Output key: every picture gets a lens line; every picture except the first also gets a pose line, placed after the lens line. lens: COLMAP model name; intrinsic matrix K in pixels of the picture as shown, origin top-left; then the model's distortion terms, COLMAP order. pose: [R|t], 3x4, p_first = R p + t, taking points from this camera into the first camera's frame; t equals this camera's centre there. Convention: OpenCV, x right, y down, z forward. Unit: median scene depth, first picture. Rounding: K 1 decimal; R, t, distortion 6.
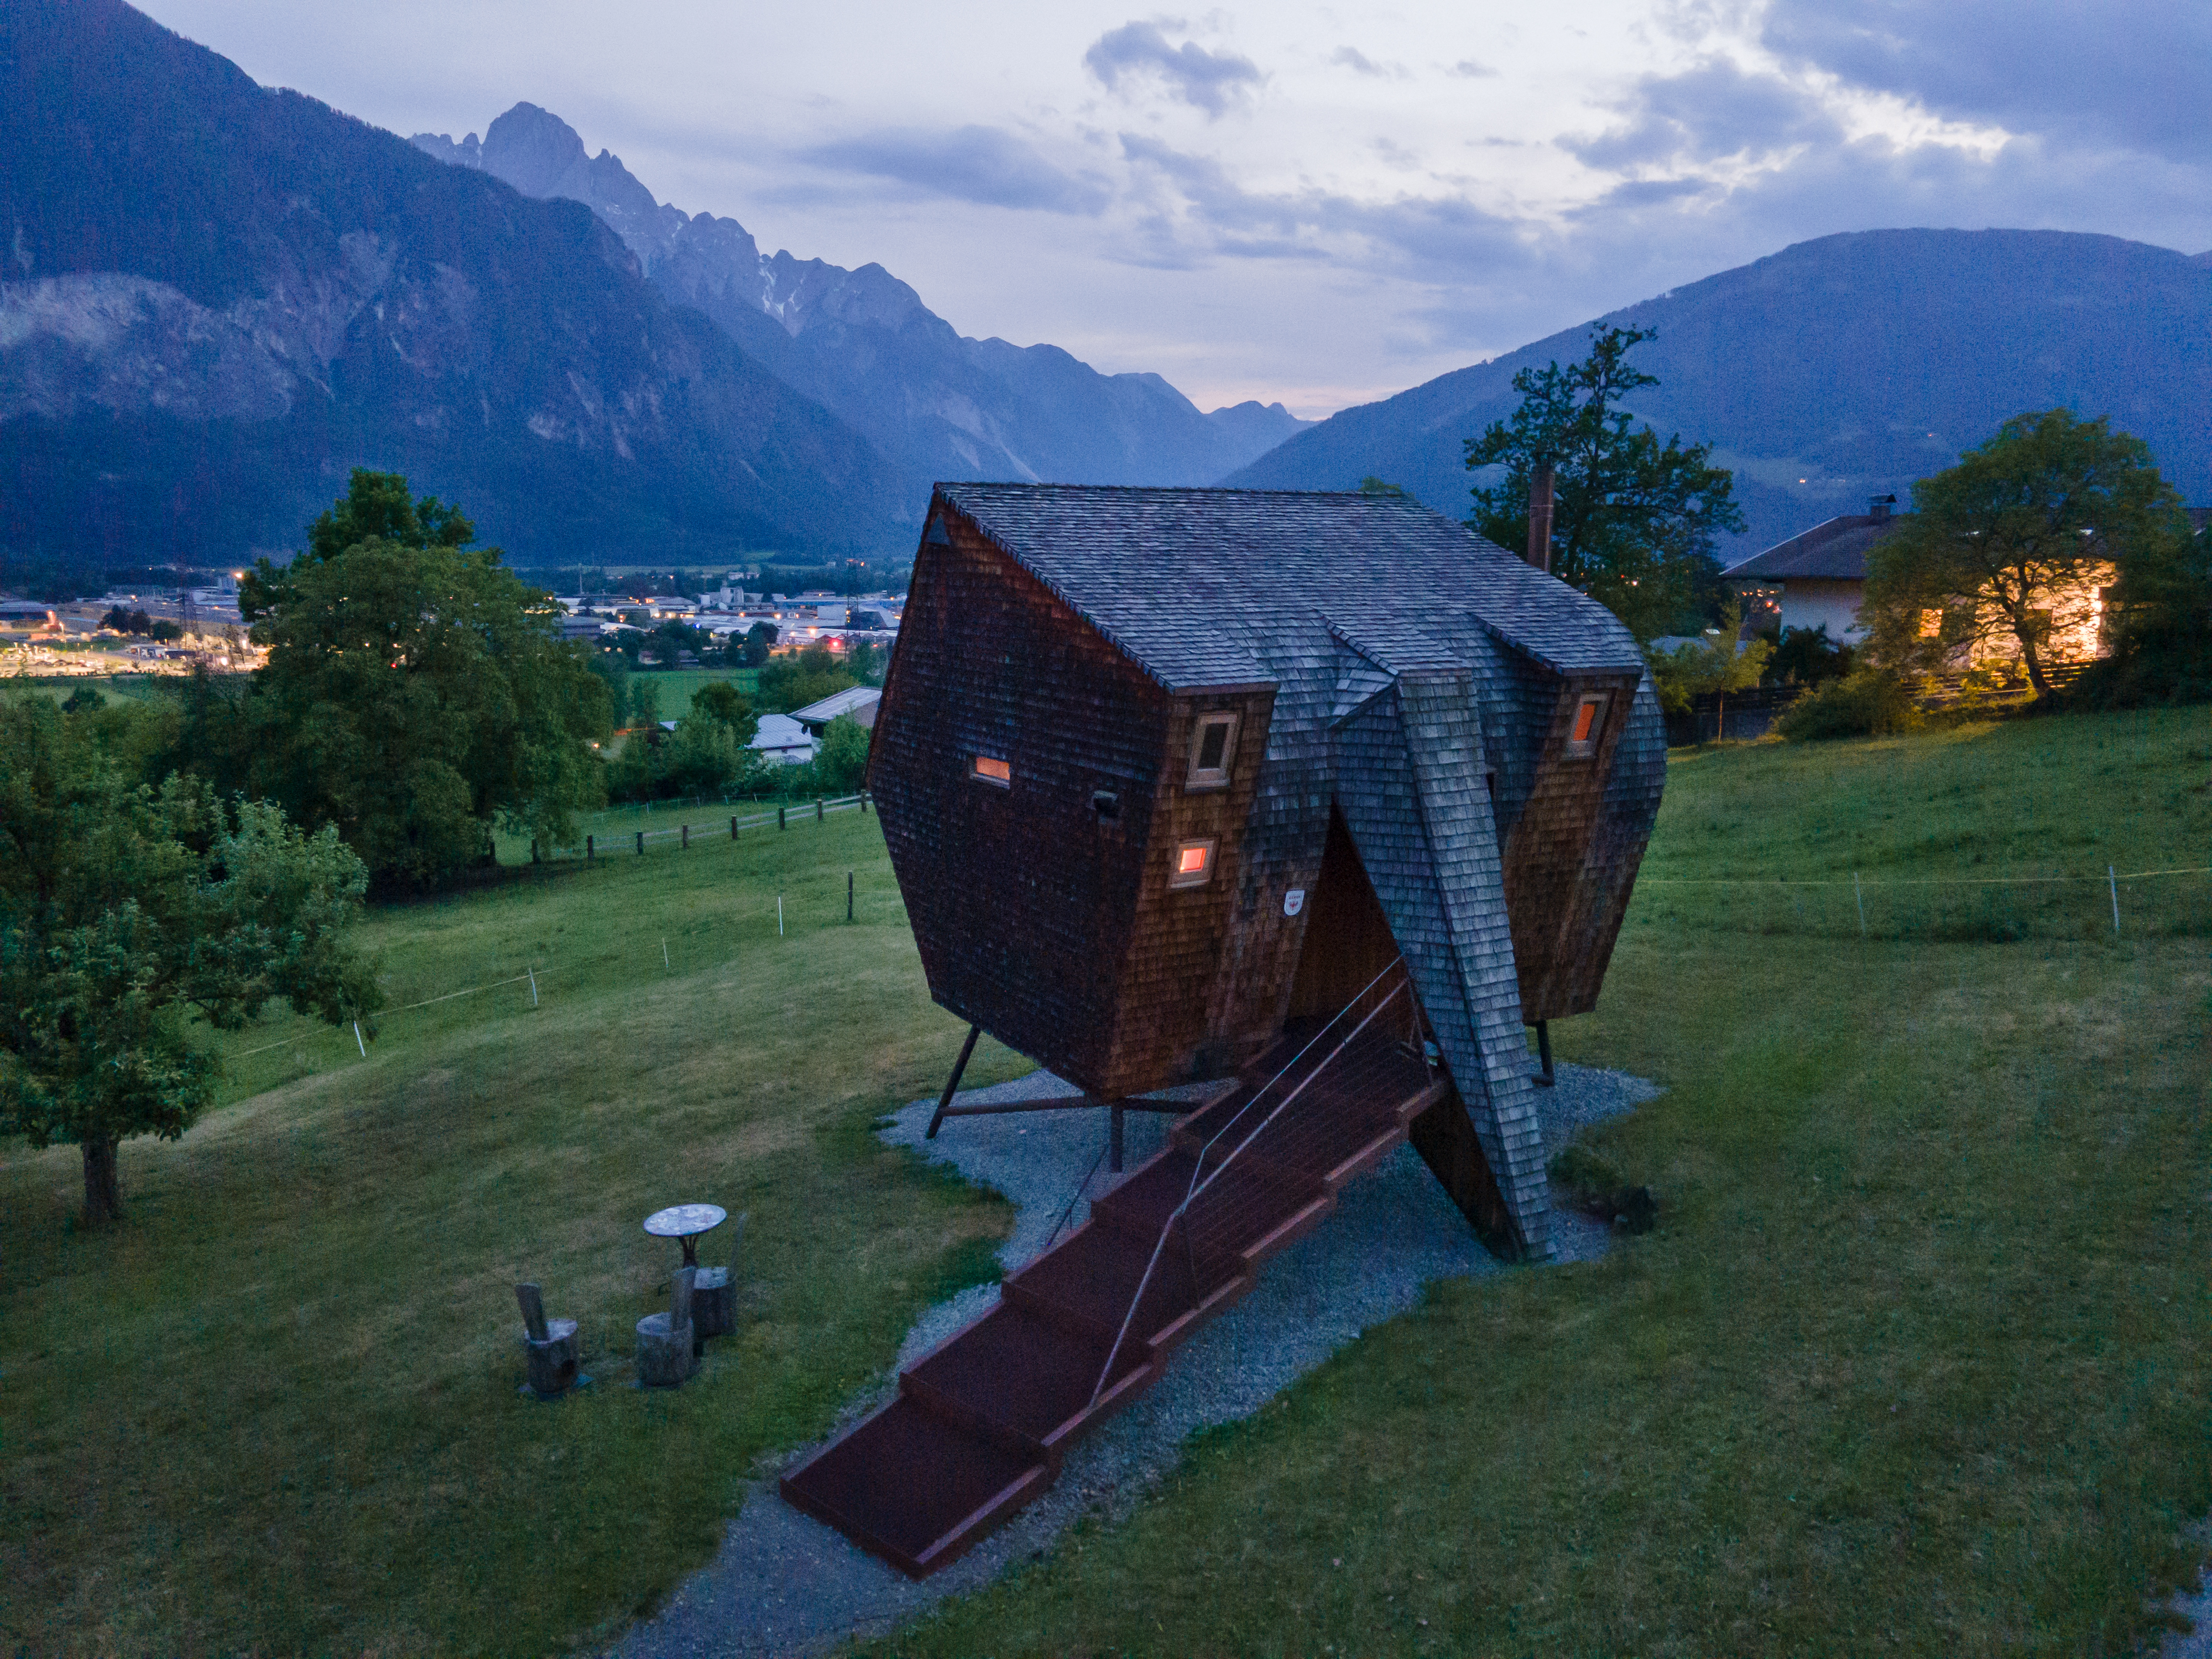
lens RADIAL K [[1610.9, 0, 1095.0], [0, 1610.9, 827.6], [0, 0, 1]] dist [0.035912, 0.019962]
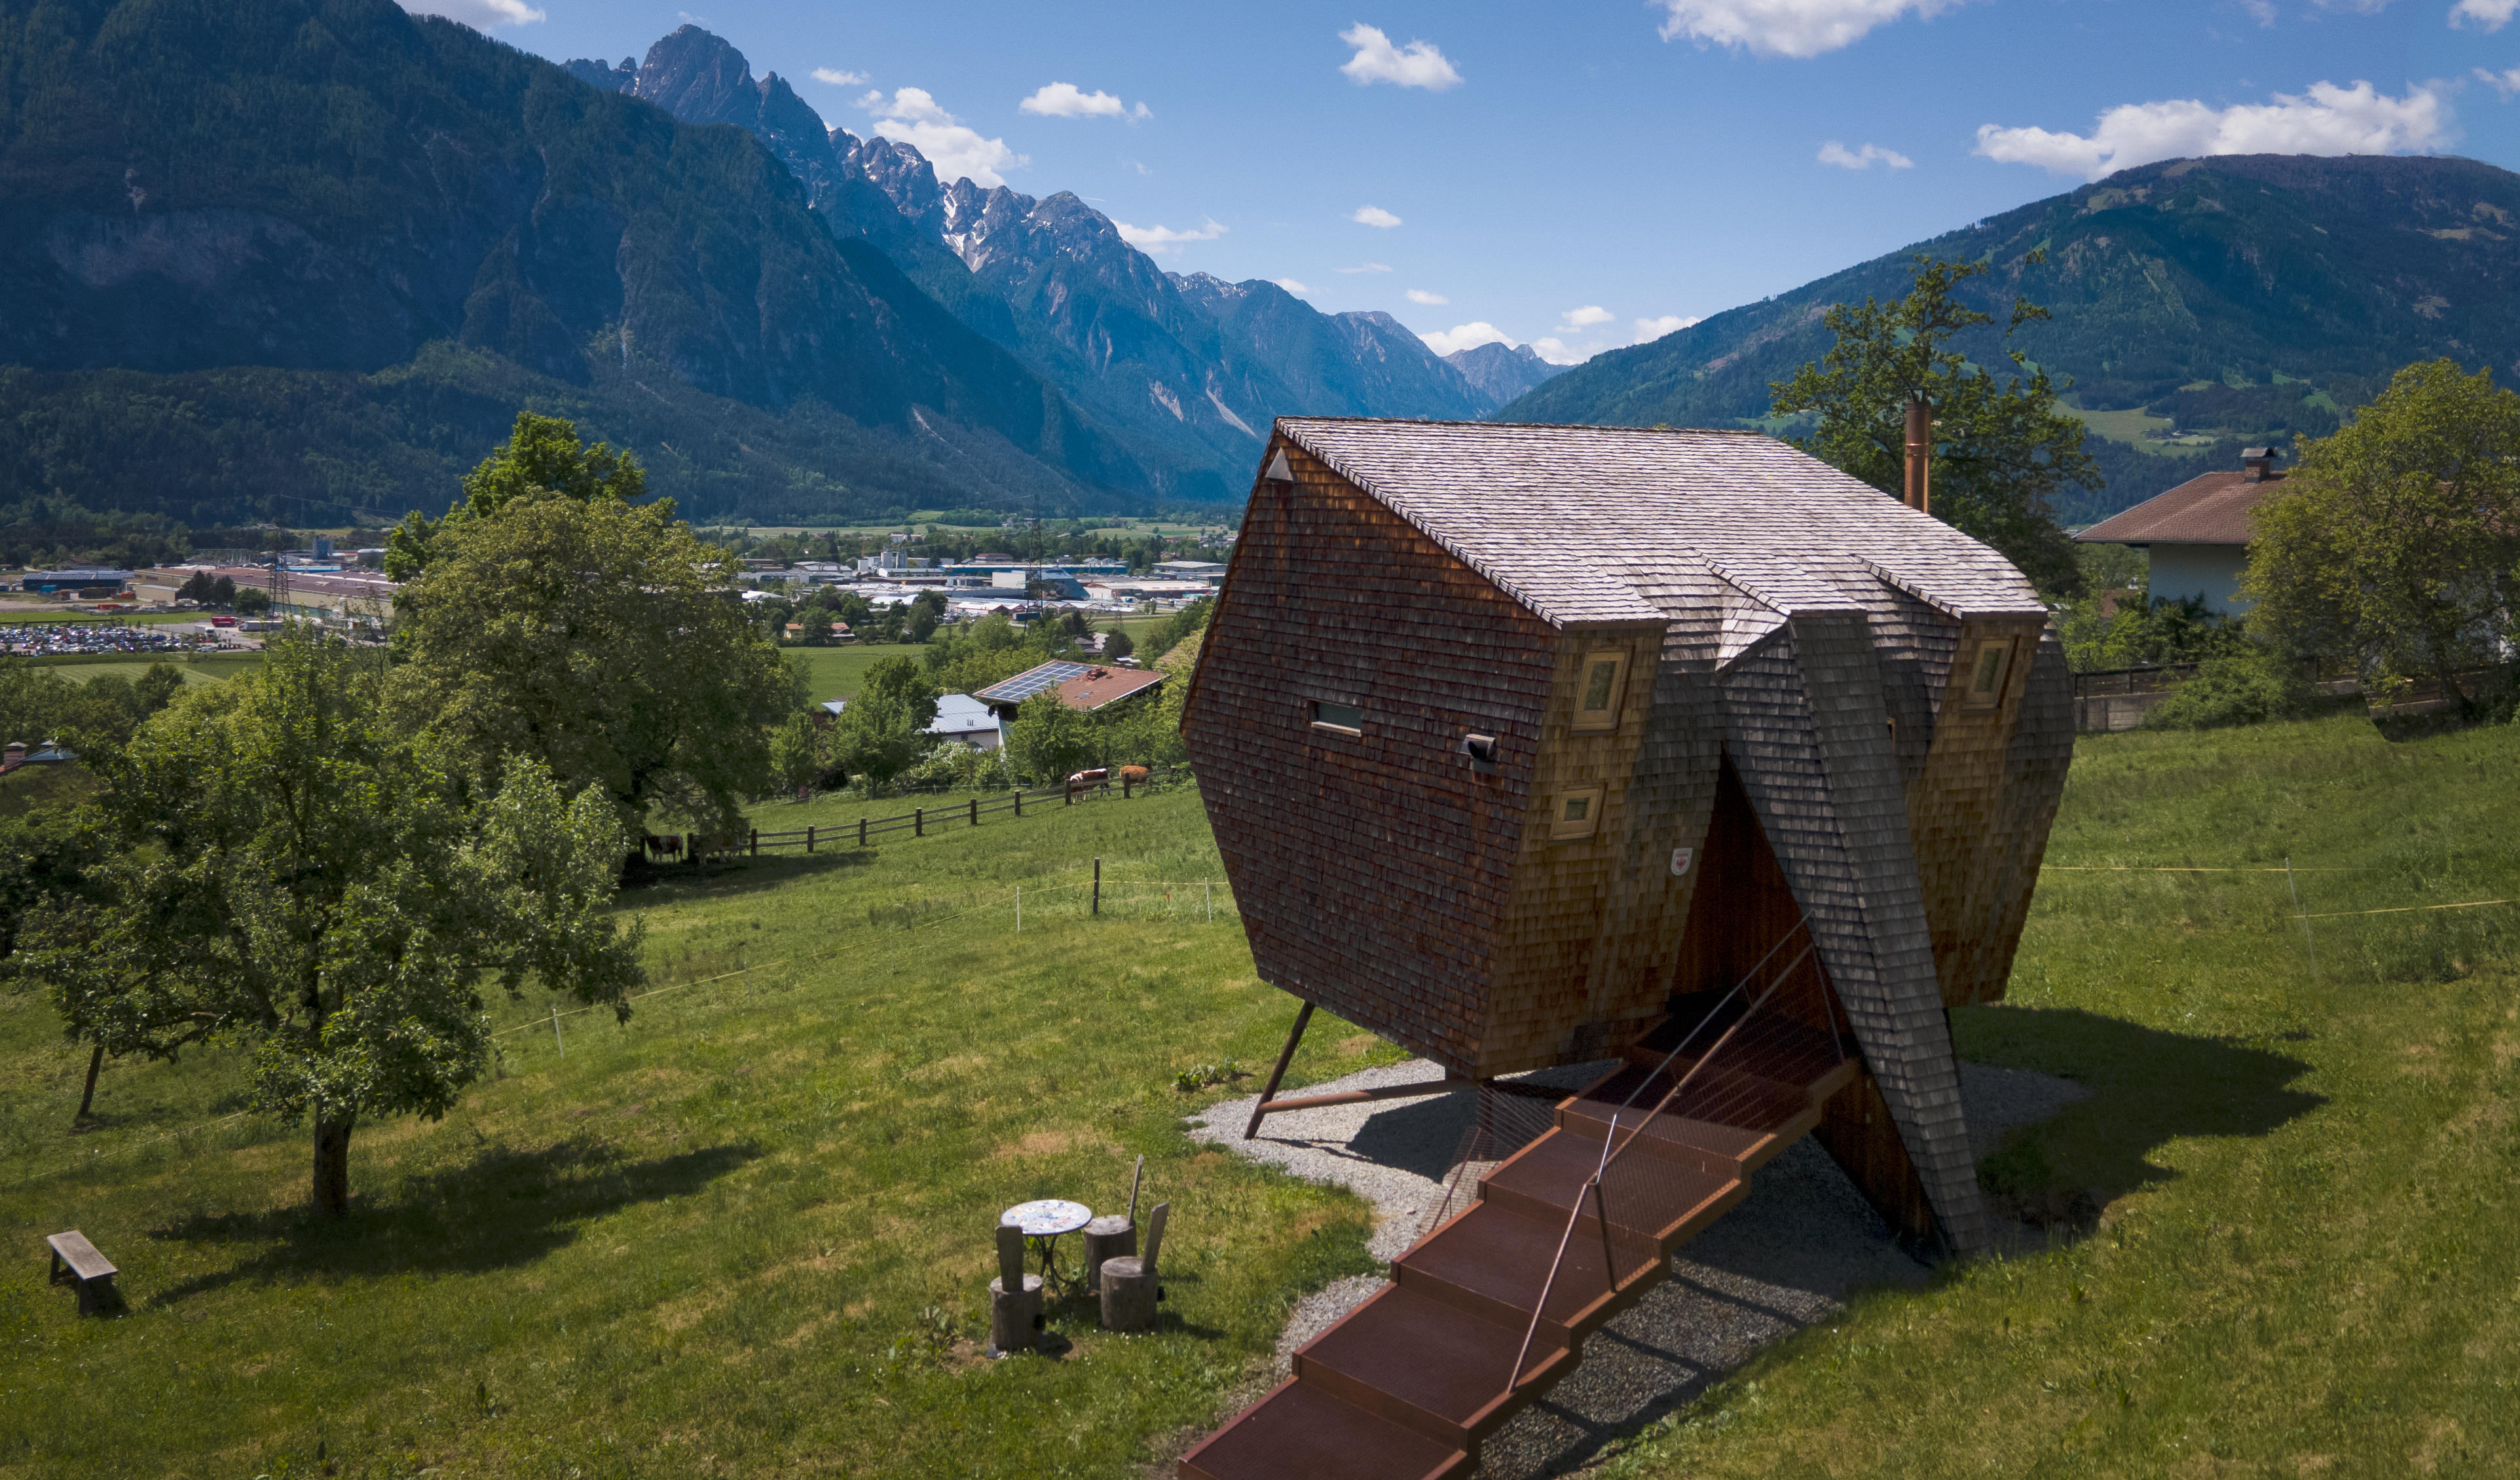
lens RADIAL K [[1910.5, 0, 1247.5], [0, 1910.5, 552.2], [0, 0, 1]] dist [0.020312, 0.004178]
pose [[0.999397, 0.006295, -0.034158, -0.080779], [-0.011290, 0.988909, -0.148094, 0.033994], [0.032847, 0.148390, 0.988383, -0.104720]]
